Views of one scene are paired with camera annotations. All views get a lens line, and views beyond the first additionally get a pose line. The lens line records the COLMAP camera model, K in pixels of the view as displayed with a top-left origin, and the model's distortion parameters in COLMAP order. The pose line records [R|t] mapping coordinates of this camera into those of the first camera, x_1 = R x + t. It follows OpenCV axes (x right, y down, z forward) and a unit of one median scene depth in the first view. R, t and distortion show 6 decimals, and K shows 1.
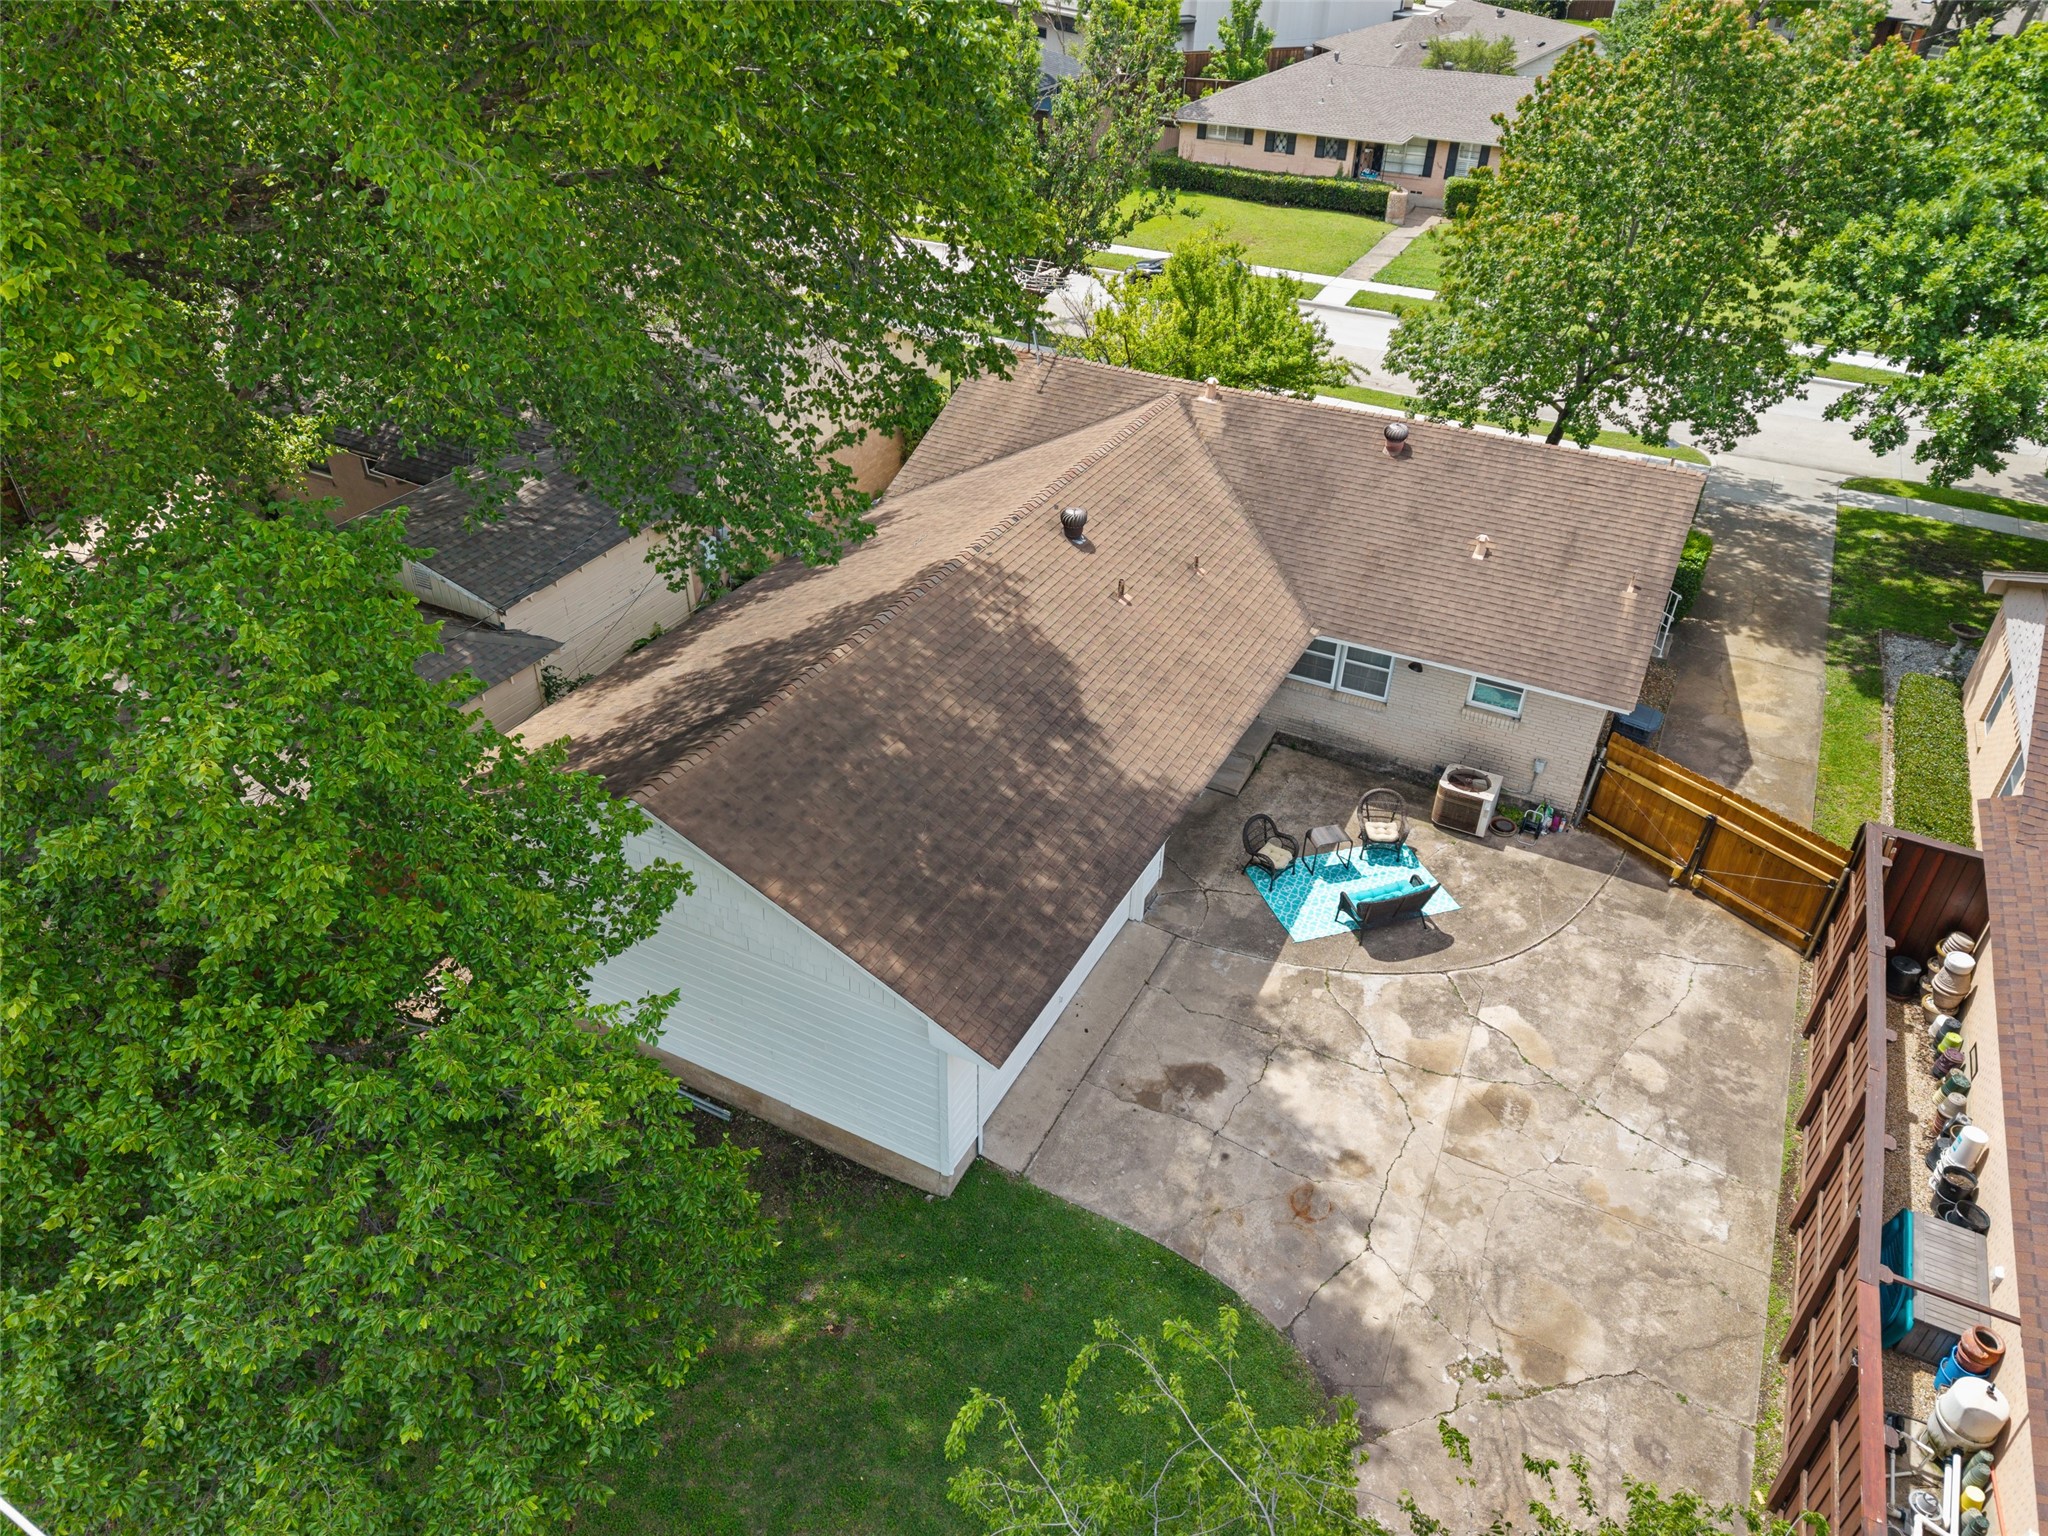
lens RADIAL K [[1385.5, 0, 1024.0], [0, 1385.5, 768.0], [0, 0, 1]] dist [0.049969, -0.045191]
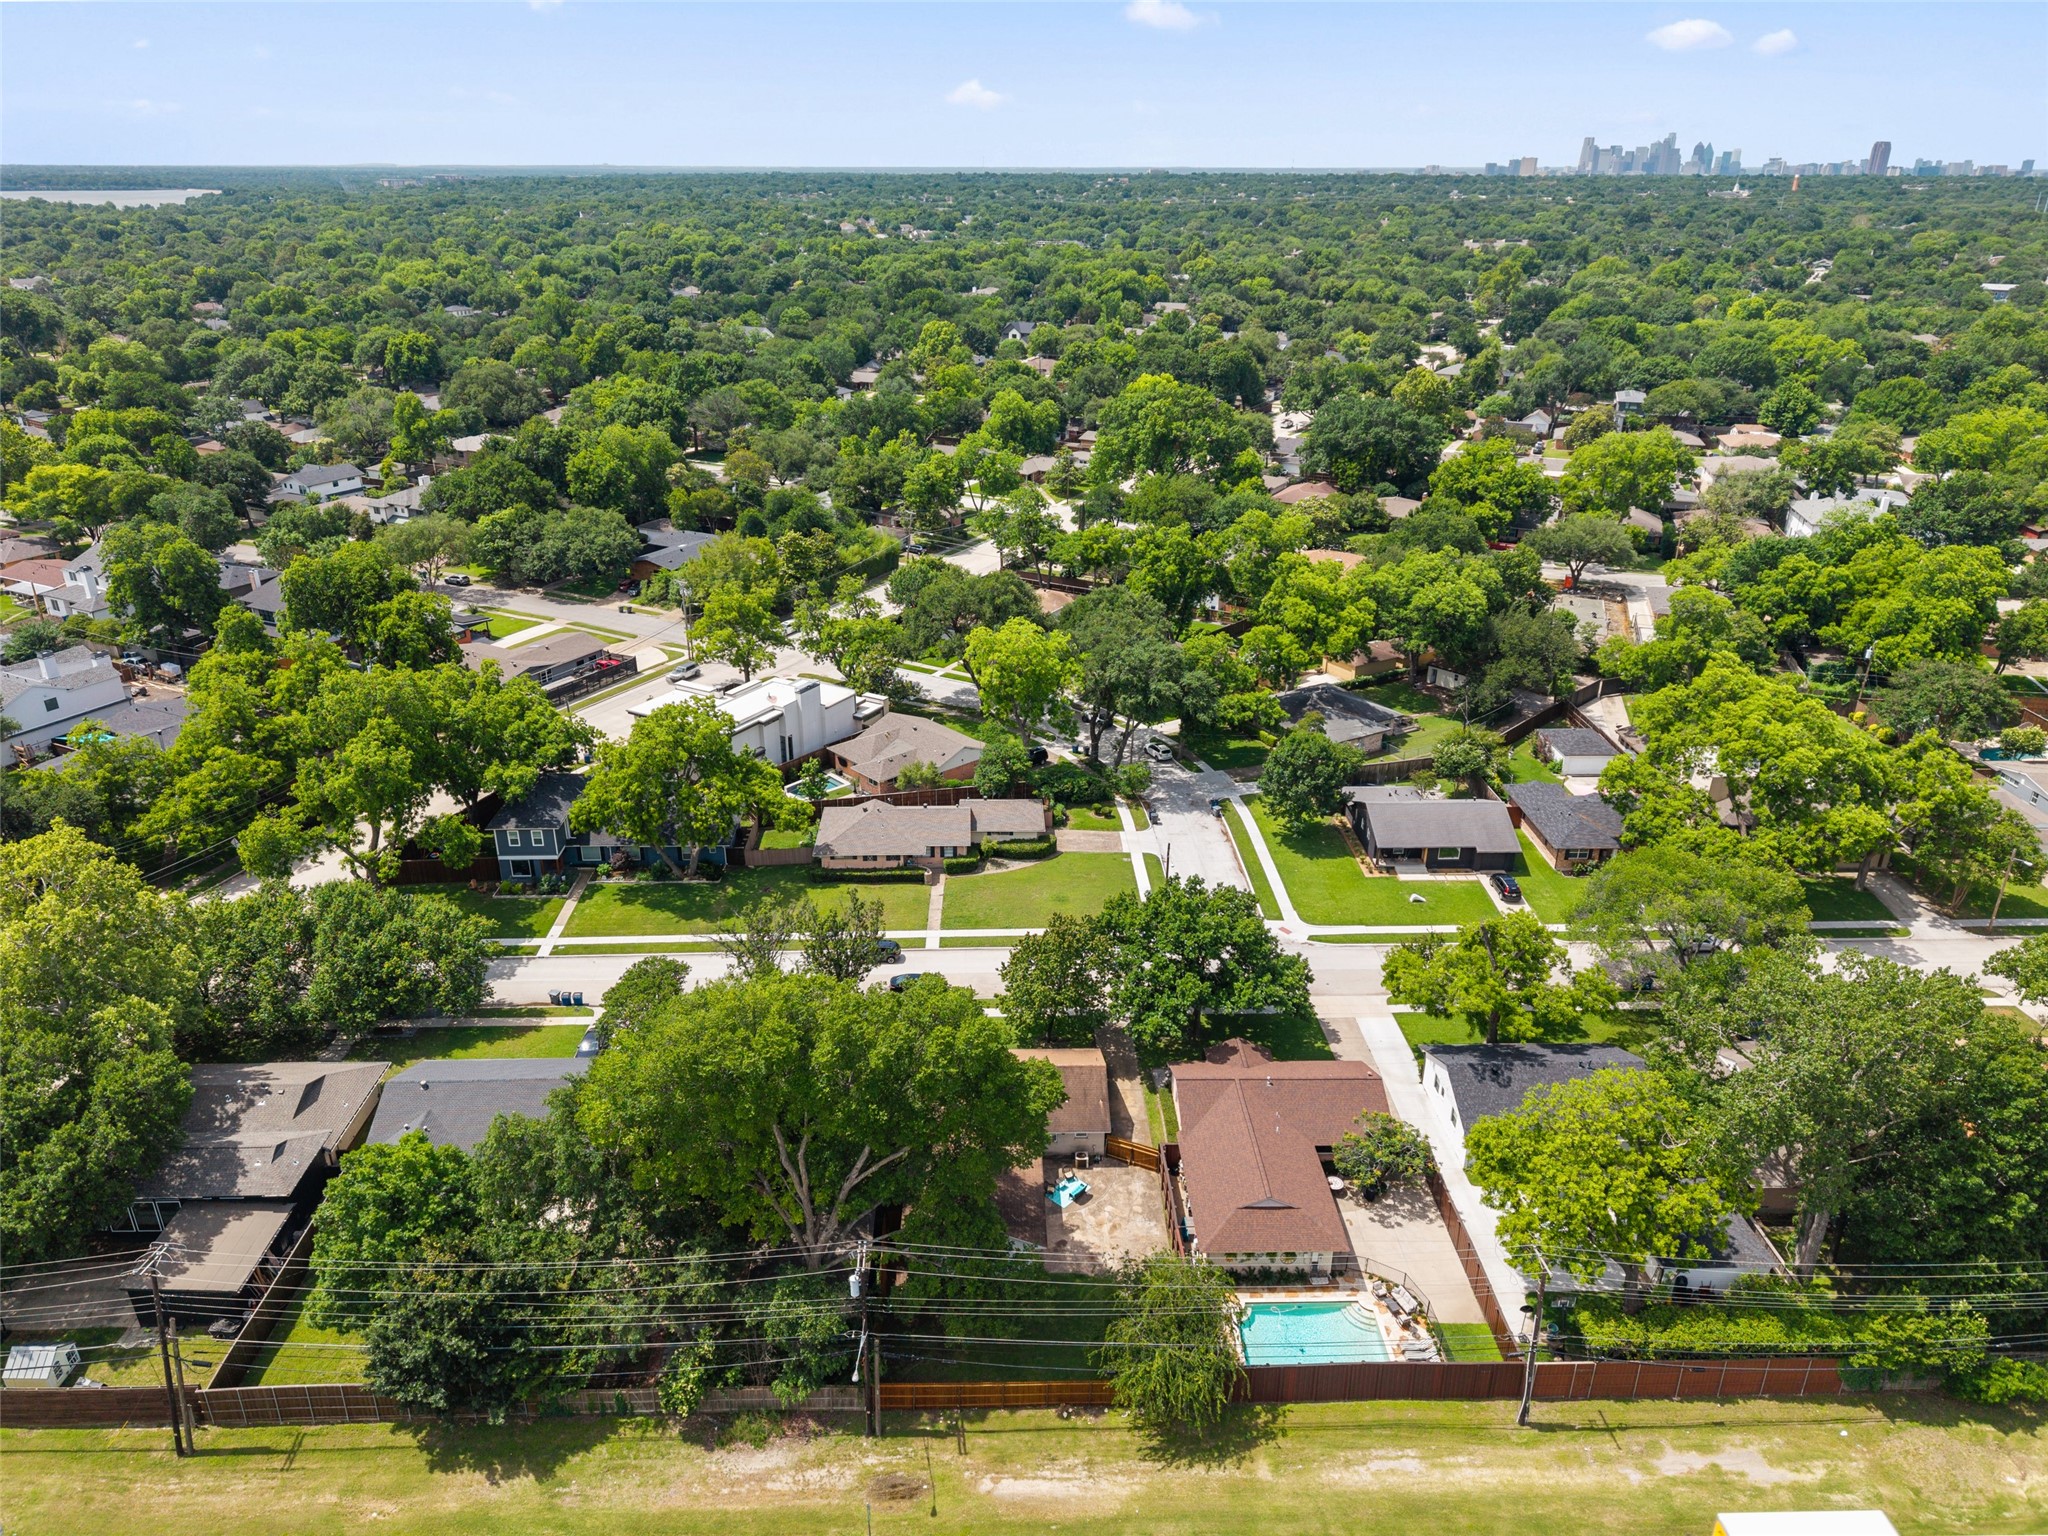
lens RADIAL K [[1385.5, 0, 1024.0], [0, 1385.5, 768.0], [0, 0, 1]] dist [0.049969, -0.045191]
pose [[0.875952, -0.209955, 0.434311, -1.471461], [0.286150, 0.950964, -0.117414, -0.687427], [-0.388363, 0.227127, 0.893078, -3.077009]]
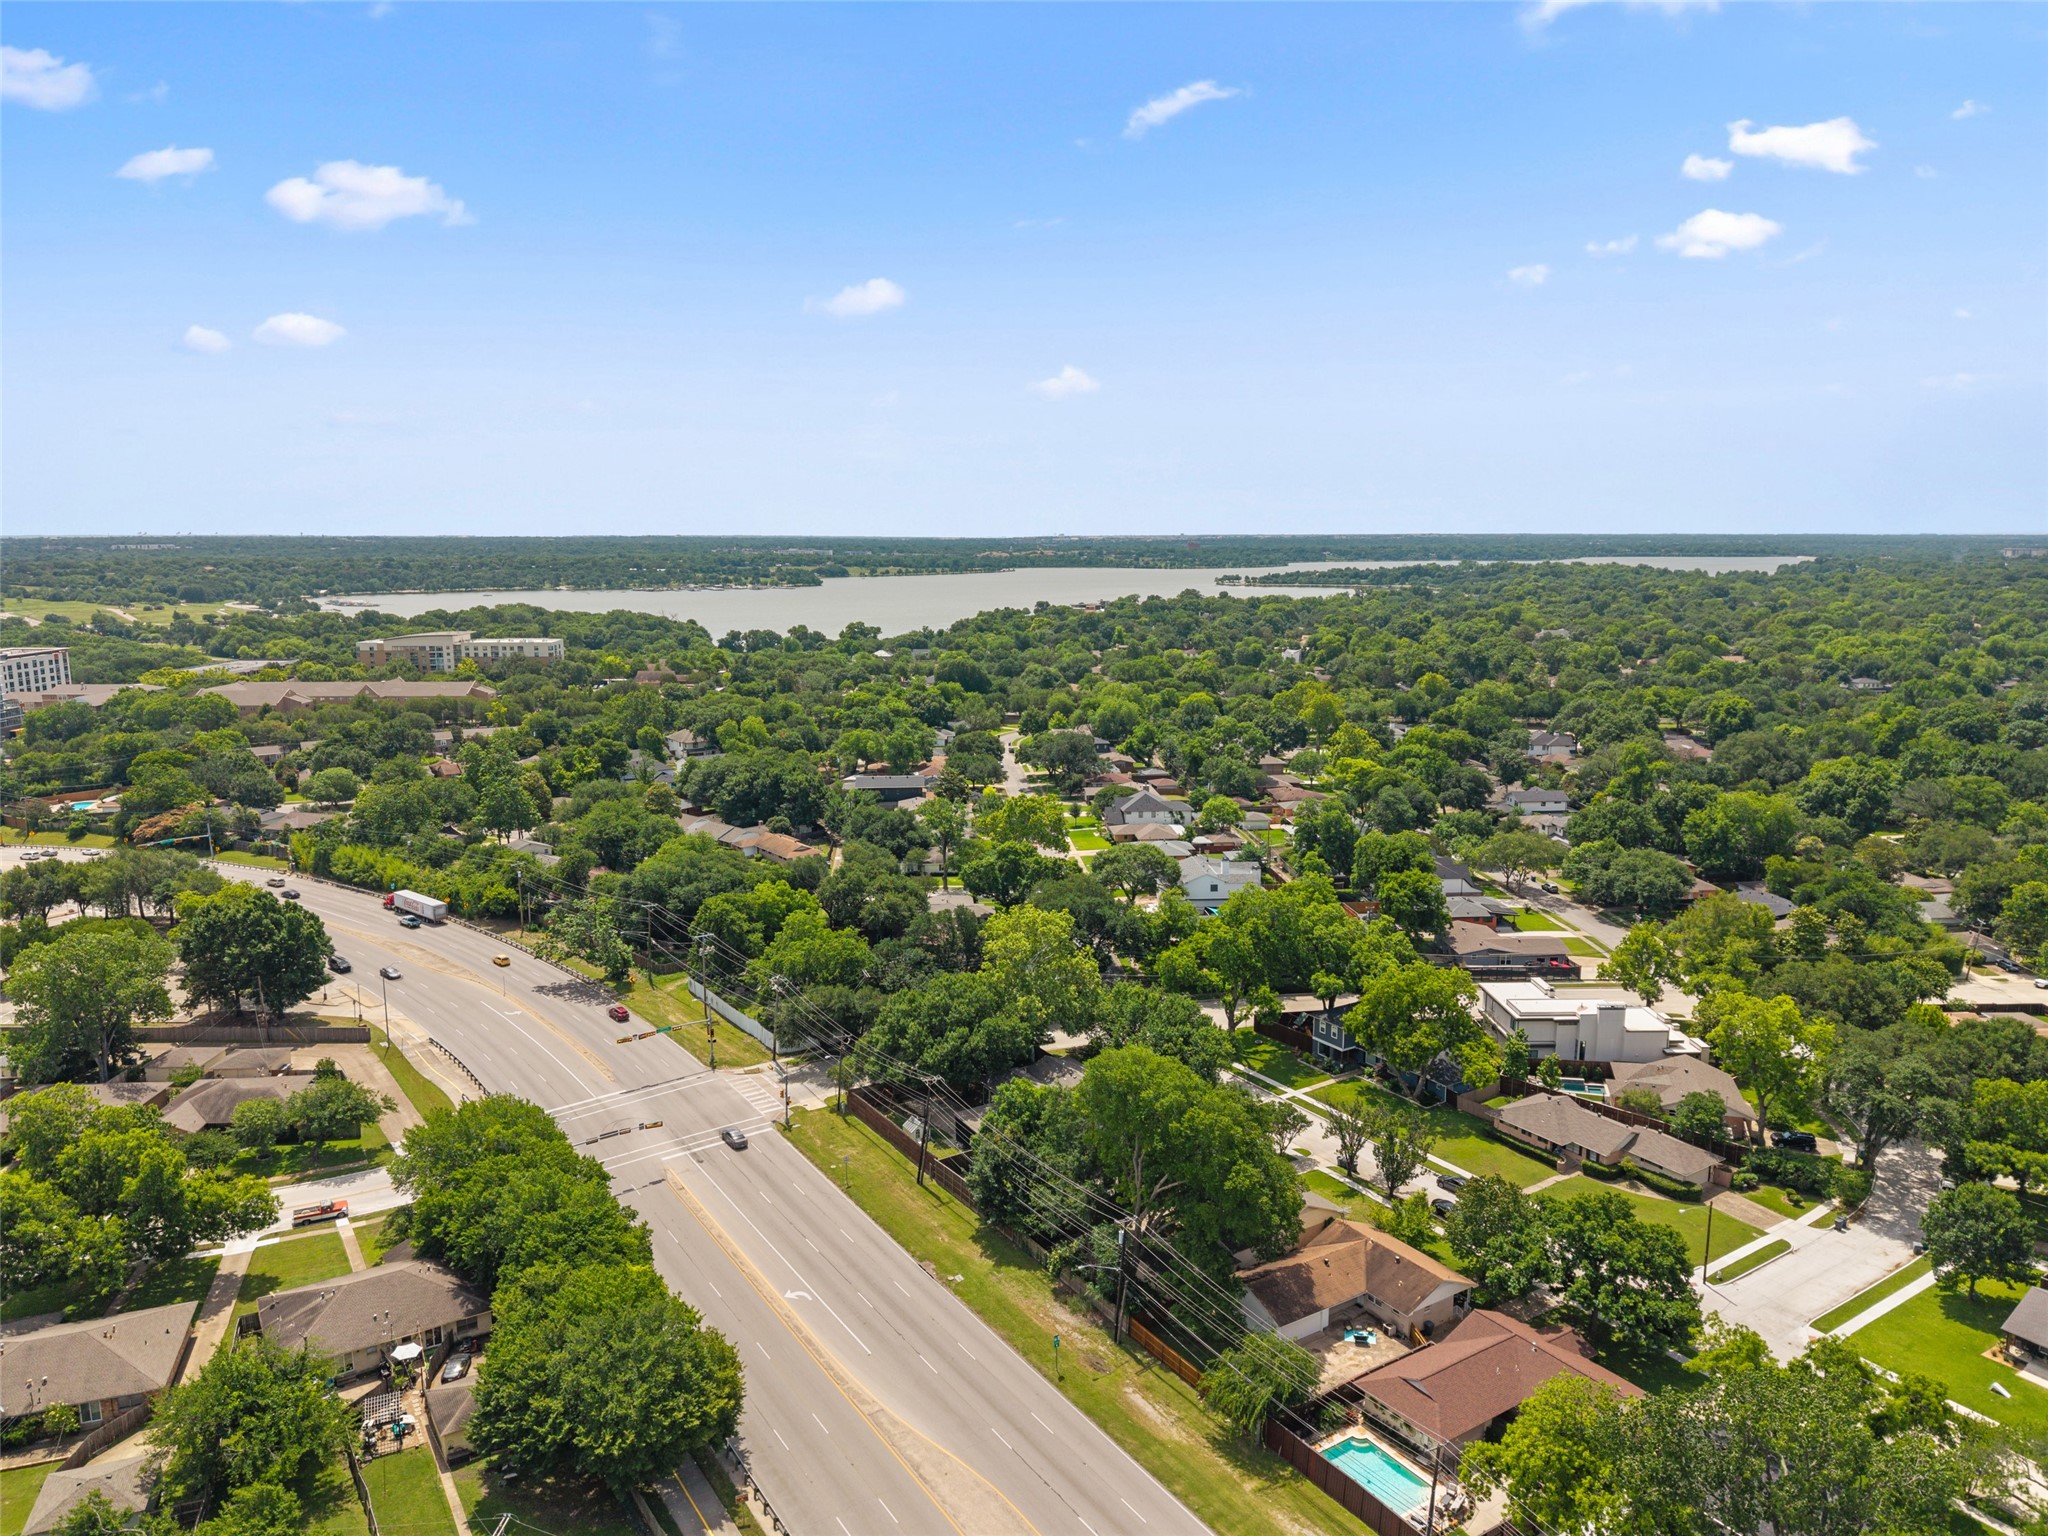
lens RADIAL K [[1385.5, 0, 1024.0], [0, 1385.5, 768.0], [0, 0, 1]] dist [0.049969, -0.045191]
pose [[0.870232, 0.064502, -0.488401, 1.702487], [-0.263686, 0.898410, -0.351184, 0.370450], [0.416132, 0.434396, 0.798833, -5.253490]]
